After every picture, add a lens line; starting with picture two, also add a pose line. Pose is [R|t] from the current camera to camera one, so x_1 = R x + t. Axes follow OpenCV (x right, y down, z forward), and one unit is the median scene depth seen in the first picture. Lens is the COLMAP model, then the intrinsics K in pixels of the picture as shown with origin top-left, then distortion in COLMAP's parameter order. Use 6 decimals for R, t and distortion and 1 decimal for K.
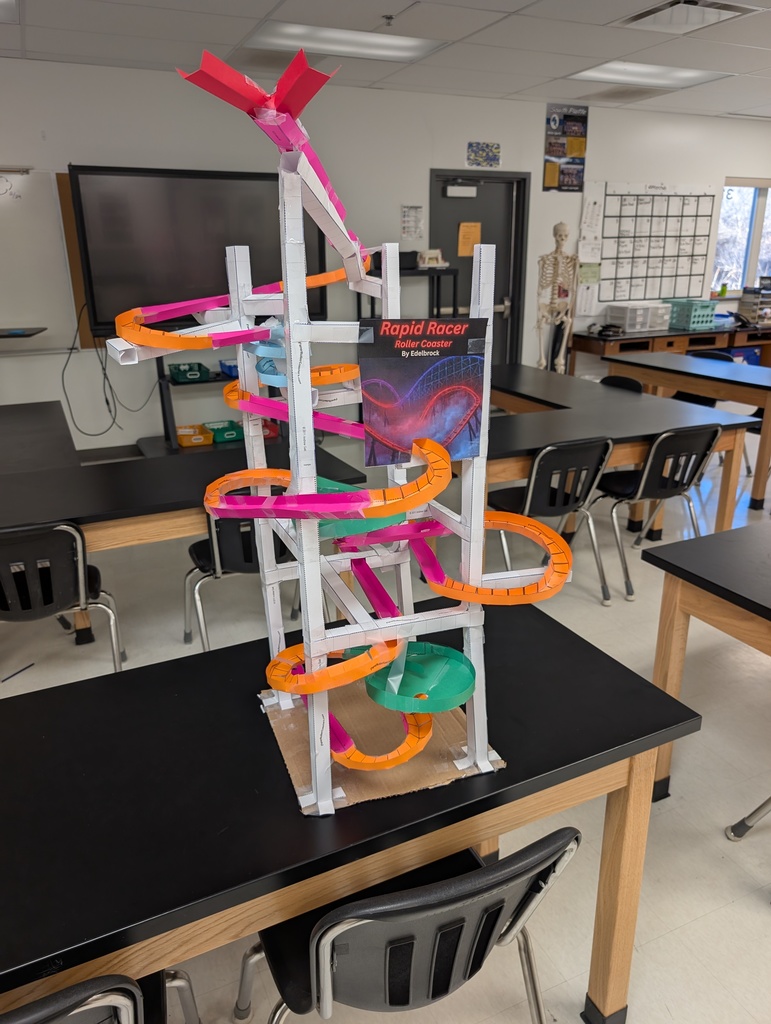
lens RADIAL K [[721.6, 0, 382.4], [0, 721.6, 528.1], [0, 0, 1]] dist [-0.008145, -0.008778]
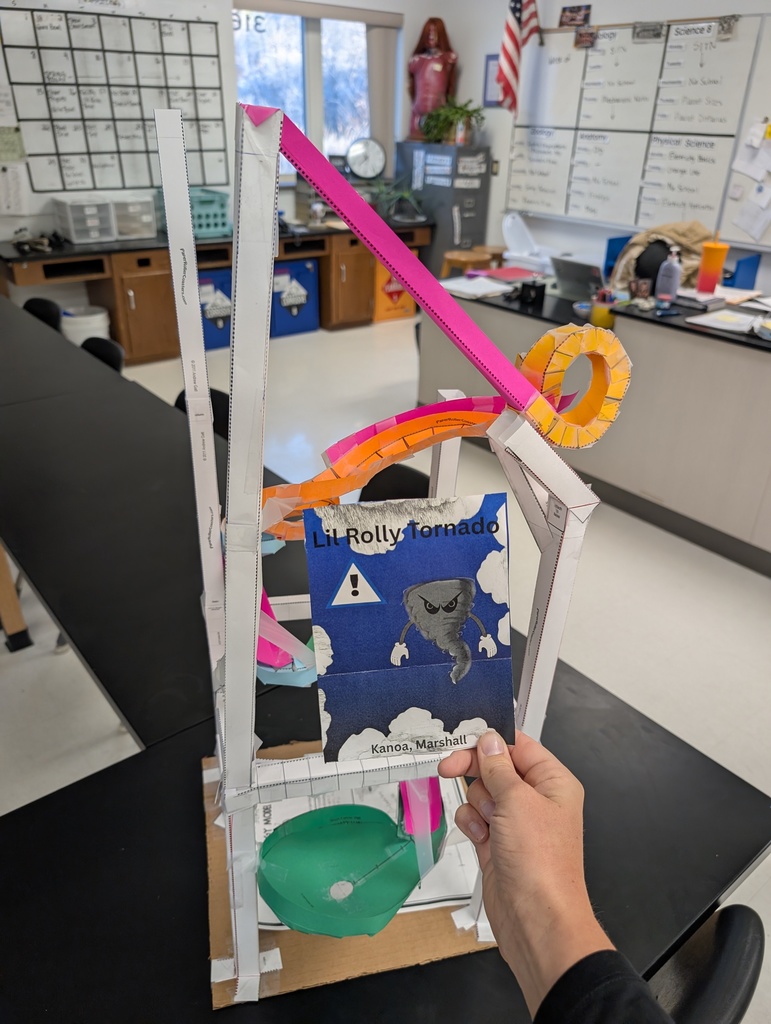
lens RADIAL K [[721.6, 0, 382.5], [0, 721.6, 527.9], [0, 0, 1]] dist [-0.008145, -0.008778]
pose [[0.964587, -0.091150, 0.247513, 0.468394], [0.047390, 0.983011, 0.177324, -0.135421], [-0.259471, -0.159315, 0.952520, 0.301386]]
